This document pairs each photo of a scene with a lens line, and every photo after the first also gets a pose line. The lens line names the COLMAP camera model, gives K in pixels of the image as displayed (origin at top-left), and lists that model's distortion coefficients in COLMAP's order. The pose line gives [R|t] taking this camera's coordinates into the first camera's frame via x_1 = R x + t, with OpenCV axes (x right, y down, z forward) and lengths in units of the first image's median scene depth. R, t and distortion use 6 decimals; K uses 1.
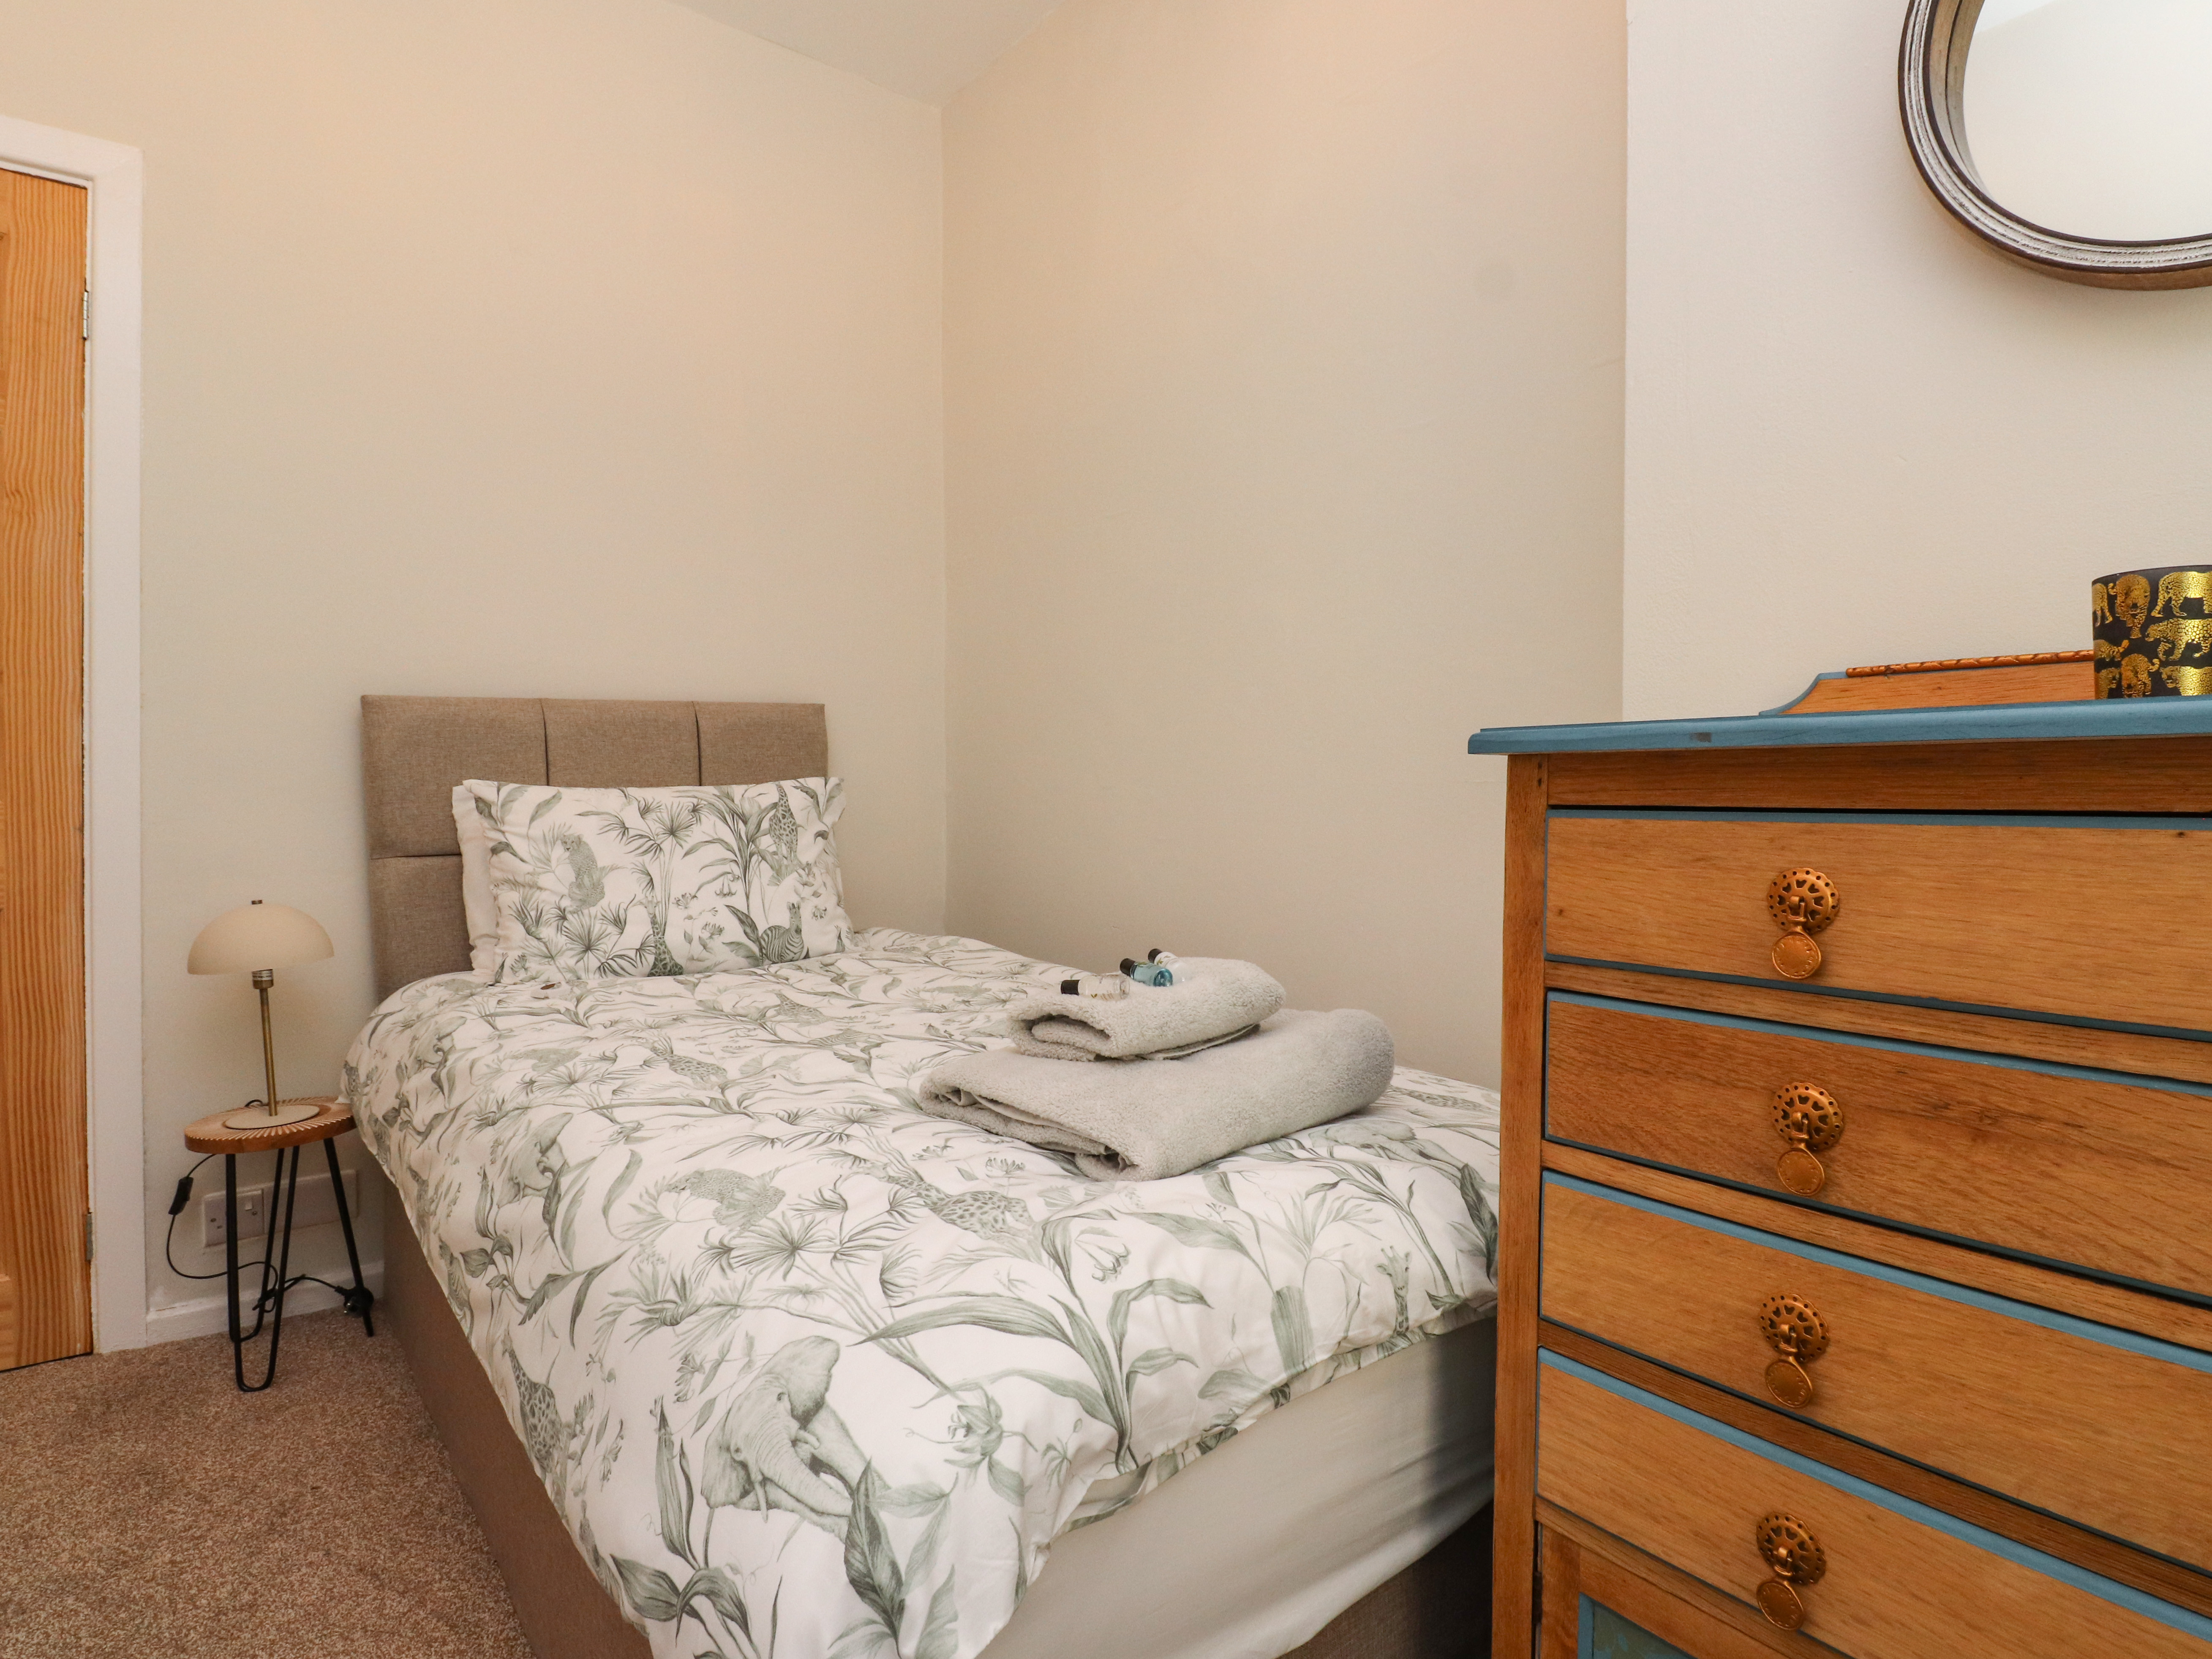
lens RADIAL K [[1185.9, 0, 1106.0], [0, 1185.9, 829.5], [0, 0, 1]] dist [0.003620, -0.020326]
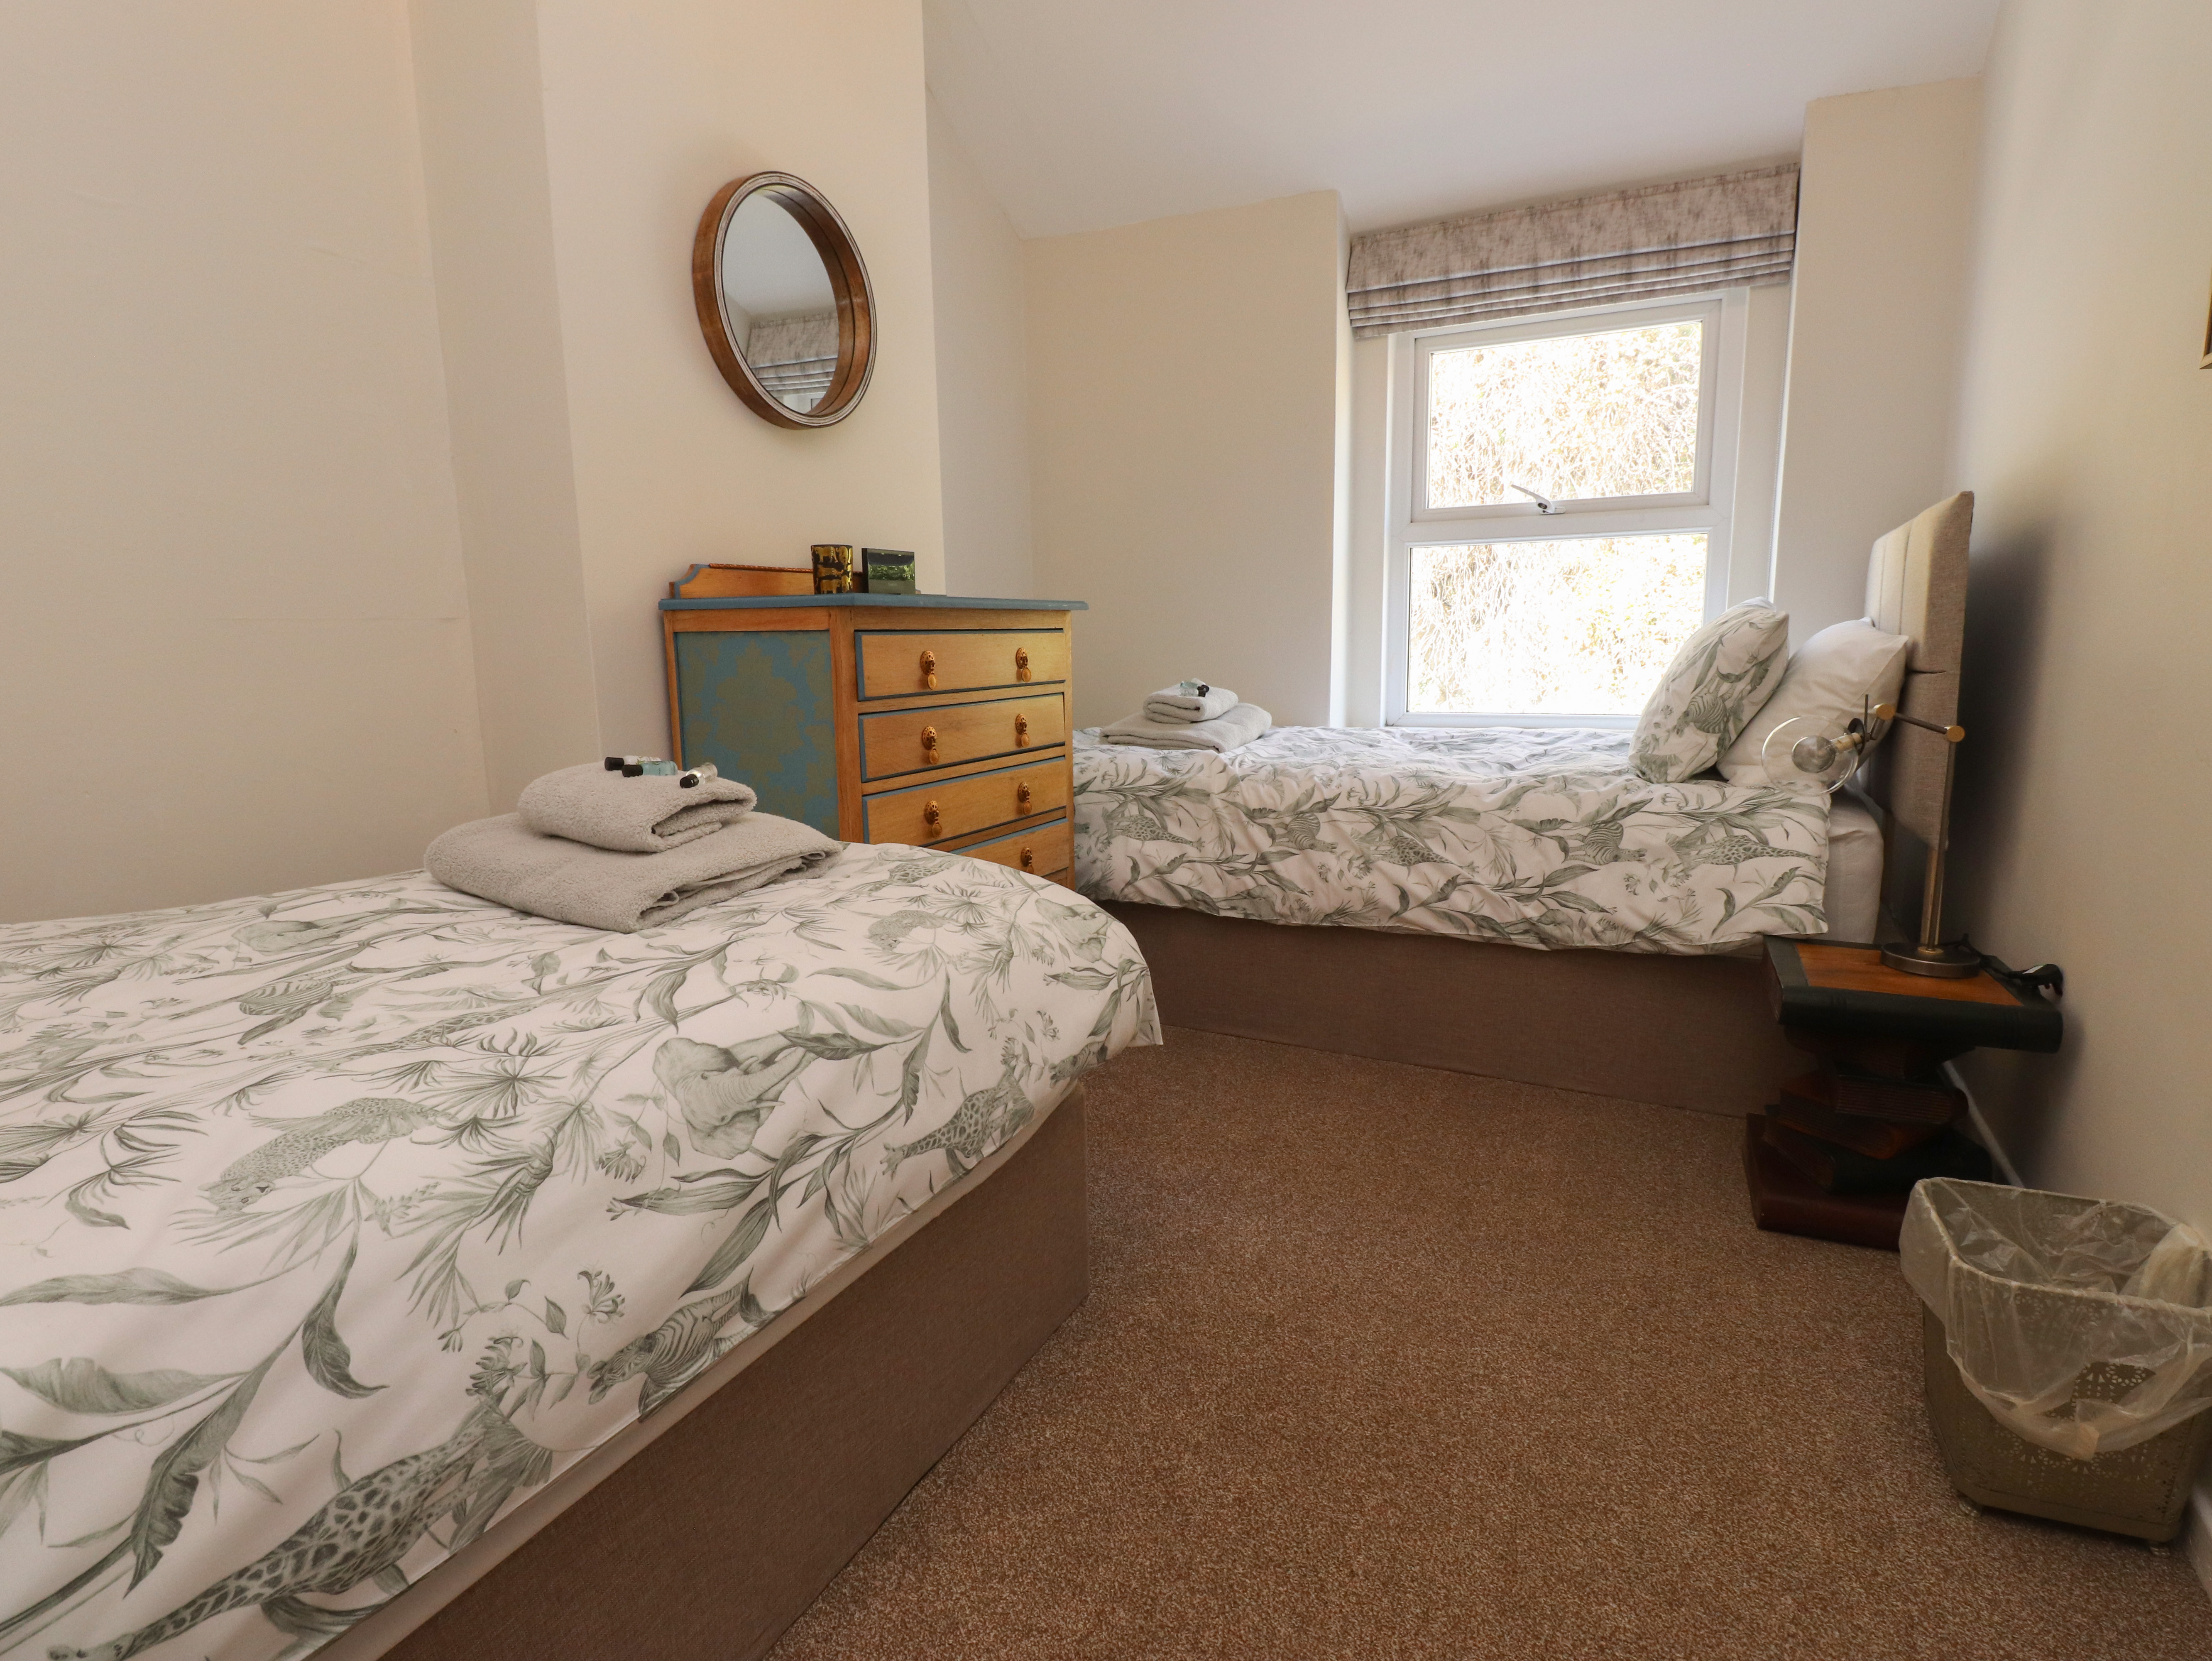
lens RADIAL K [[1186.0, 0, 1106.0], [0, 1186.0, 830.5], [0, 0, 1]] dist [0.003620, -0.020326]
pose [[-0.430596, -0.152284, 0.889605, -1.780553], [0.035240, 0.982074, 0.185171, -0.045001], [-0.901856, 0.111084, -0.417511, 1.495312]]
